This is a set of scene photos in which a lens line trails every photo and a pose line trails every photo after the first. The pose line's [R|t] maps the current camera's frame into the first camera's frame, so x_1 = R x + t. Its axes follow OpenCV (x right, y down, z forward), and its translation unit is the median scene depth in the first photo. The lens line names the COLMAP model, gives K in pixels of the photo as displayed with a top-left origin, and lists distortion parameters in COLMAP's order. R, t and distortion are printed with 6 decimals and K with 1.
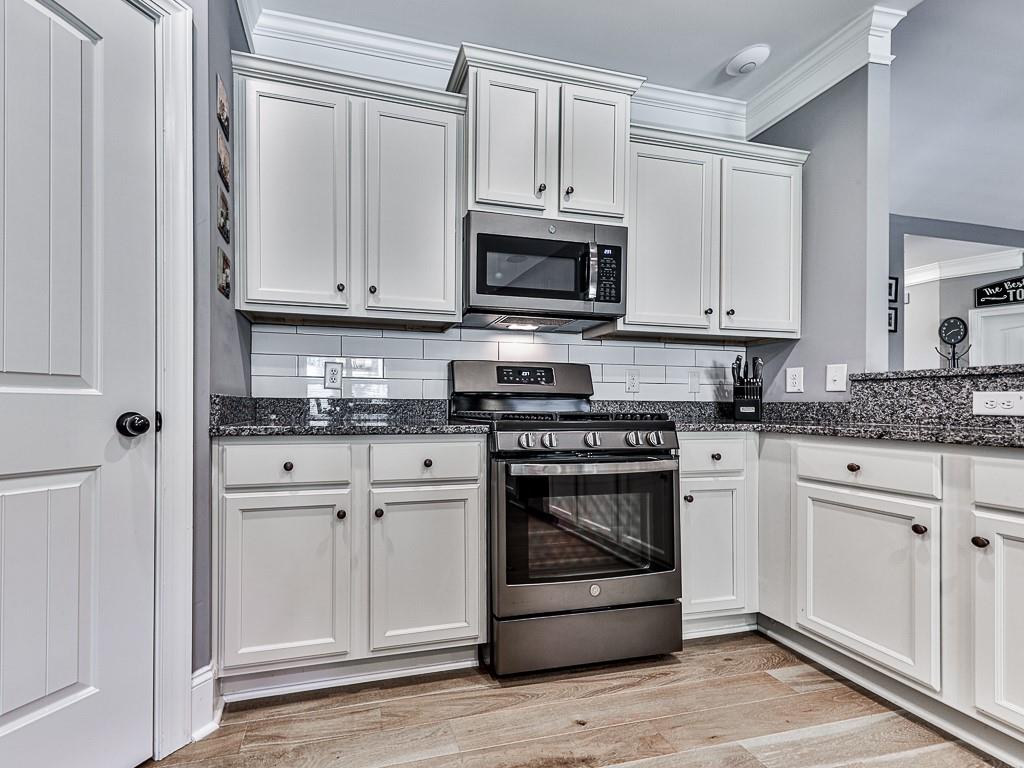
lens RADIAL K [[416.1, 0, 433.3], [0, 416.1, 400.0], [0, 0, 1]] dist [0.016512, -0.003123]
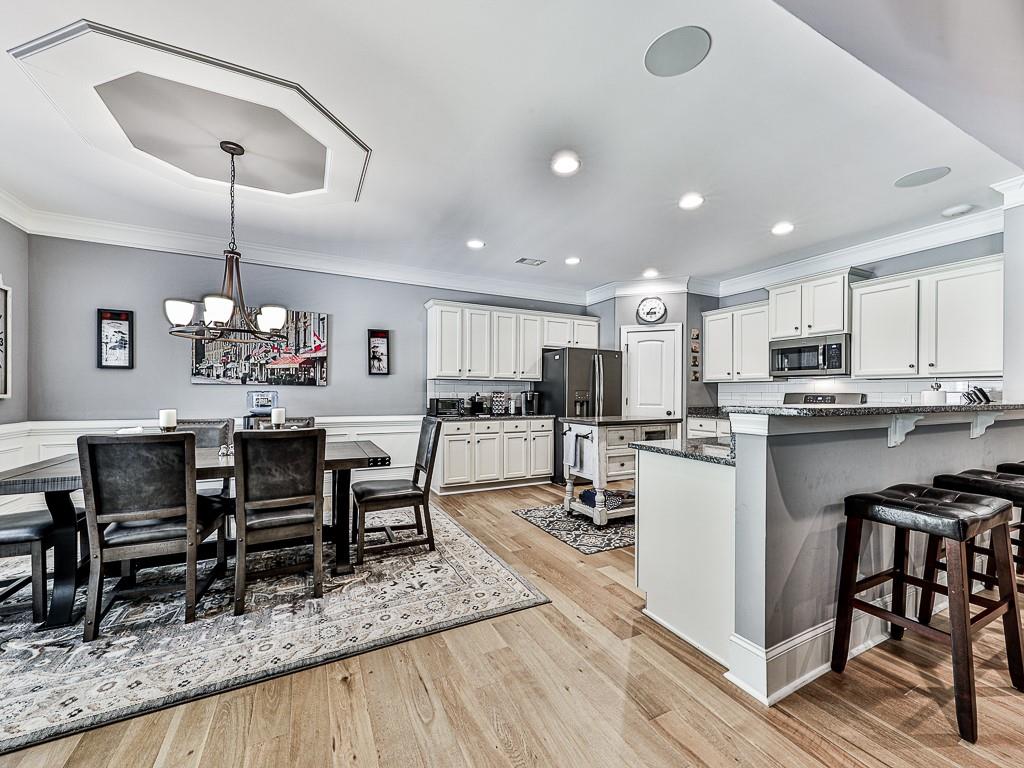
lens RADIAL K [[416.1, 0, 519.7], [0, 416.1, 385.3], [0, 0, 1]] dist [0.016512, -0.003123]
pose [[0.262598, -0.021436, -0.964667, 2.257875], [0.006569, 0.999770, -0.020428, -0.115196], [0.964883, -0.000972, 0.262679, -1.281880]]
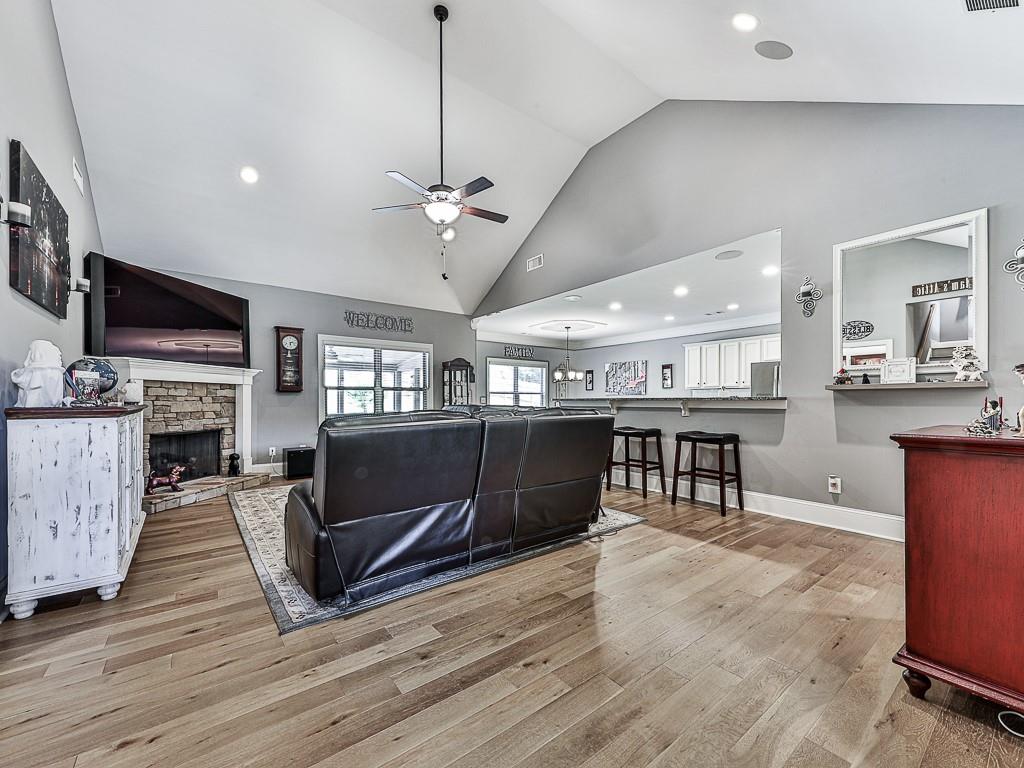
lens RADIAL K [[416.1, 0, 527.7], [0, 416.1, 400.0], [0, 0, 1]] dist [0.016512, -0.003123]
pose [[-0.892138, -0.005568, -0.451728, 3.379805], [0.000872, 0.999901, -0.014046, -0.015880], [0.451761, -0.012925, -0.892045, 2.499293]]
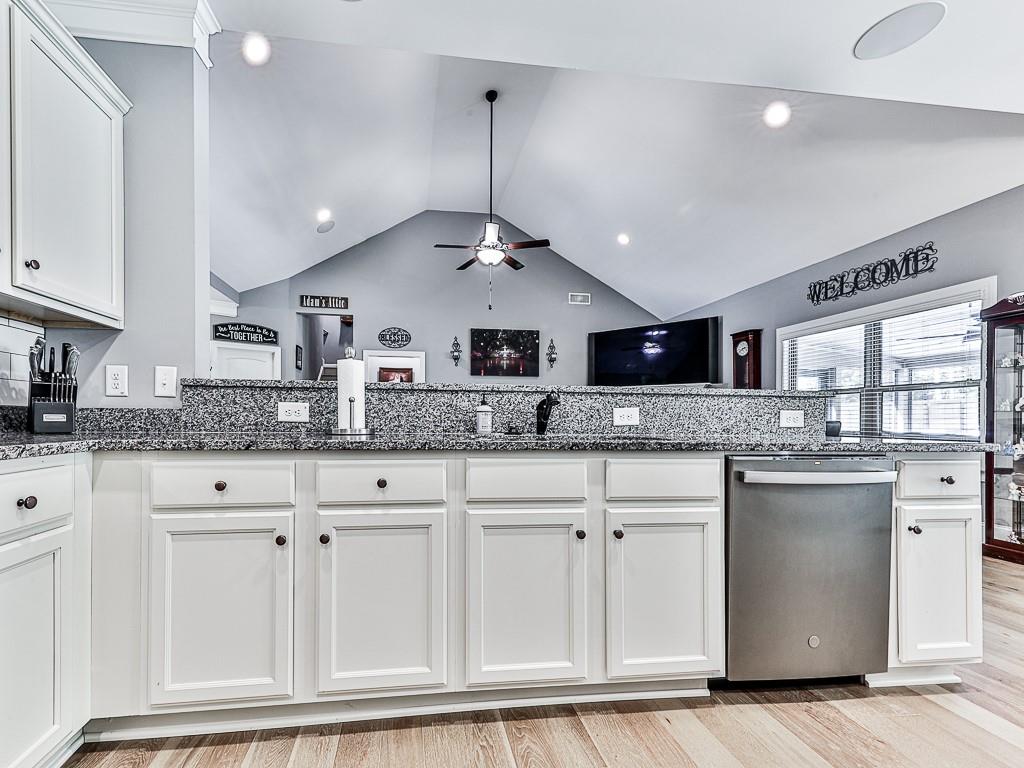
lens RADIAL K [[416.1, 0, 452.4], [0, 416.1, 420.3], [0, 0, 1]] dist [0.016512, -0.003123]
pose [[0.098890, -0.010755, 0.995040, 0.162293], [-0.019608, 0.999726, 0.012755, 0.006577], [-0.994905, -0.020772, 0.098652, 0.360980]]
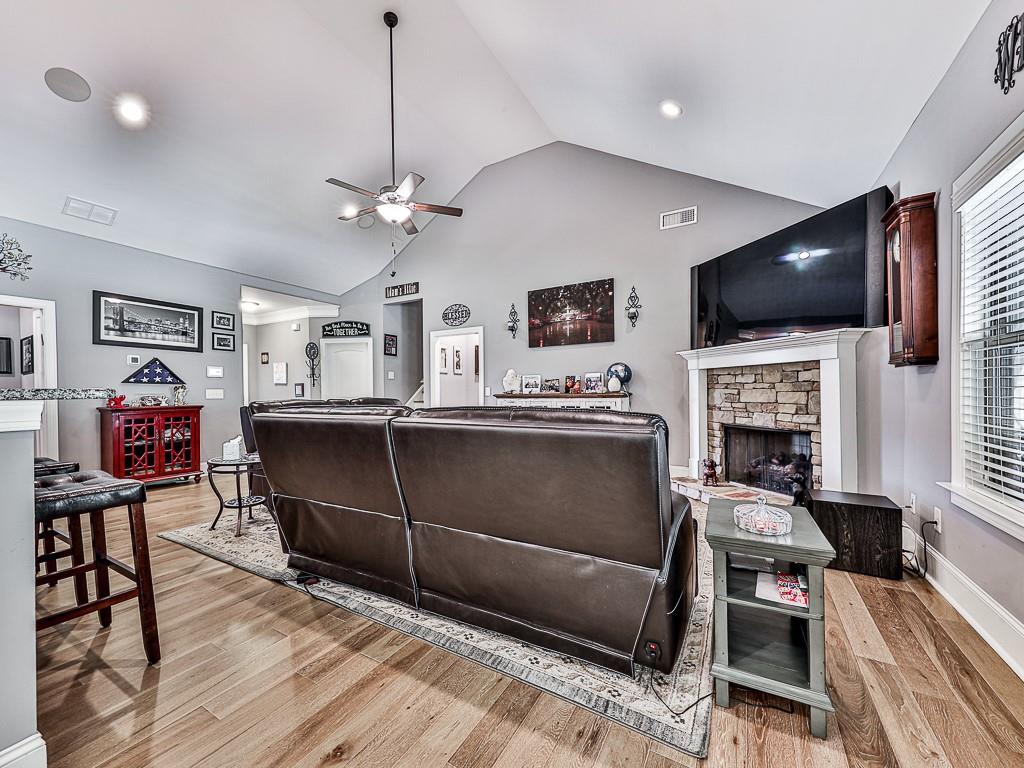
lens RADIAL K [[416.1, 0, 478.4], [0, 416.1, 390.9], [0, 0, 1]] dist [0.016512, -0.003123]
pose [[0.695738, -0.014776, 0.718144, 1.524261], [0.008859, 0.999889, 0.011991, -0.079707], [-0.718241, -0.001981, 0.695792, -1.467856]]
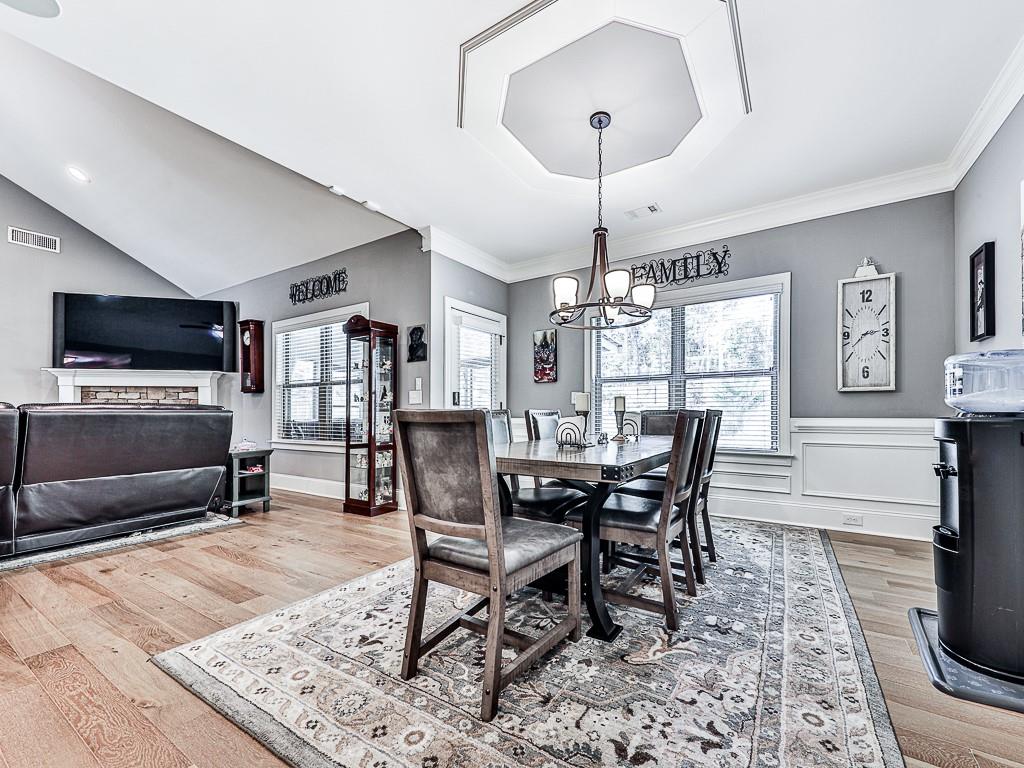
lens RADIAL K [[416.1, 0, 560.0], [0, 416.1, 406.1], [0, 0, 1]] dist [0.016512, -0.003123]
pose [[-0.742779, 0.005818, 0.669511, -0.237239], [-0.008228, 0.999807, -0.017817, -0.001771], [-0.669486, -0.018743, -0.742588, -0.751720]]
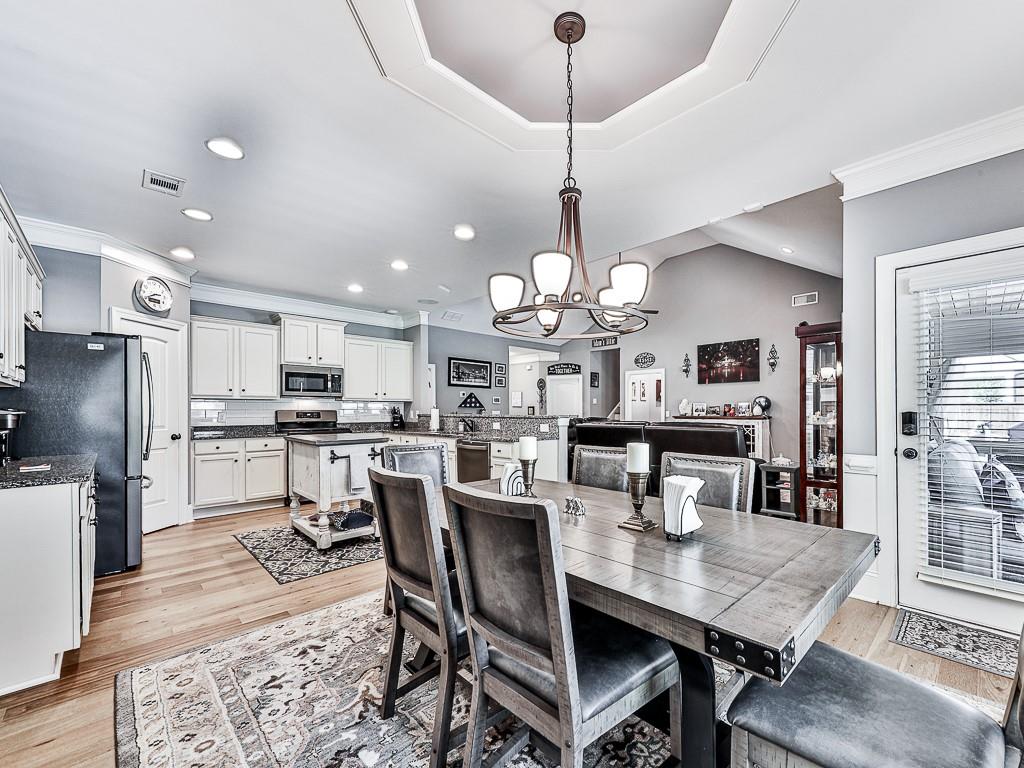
lens RADIAL K [[416.1, 0, 546.5], [0, 416.1, 409.7], [0, 0, 1]] dist [0.016512, -0.003123]
pose [[0.837731, -0.008313, 0.546019, 0.032183], [0.002718, 0.999935, 0.011053, -0.142901], [-0.546076, -0.007776, 0.837700, -2.575346]]
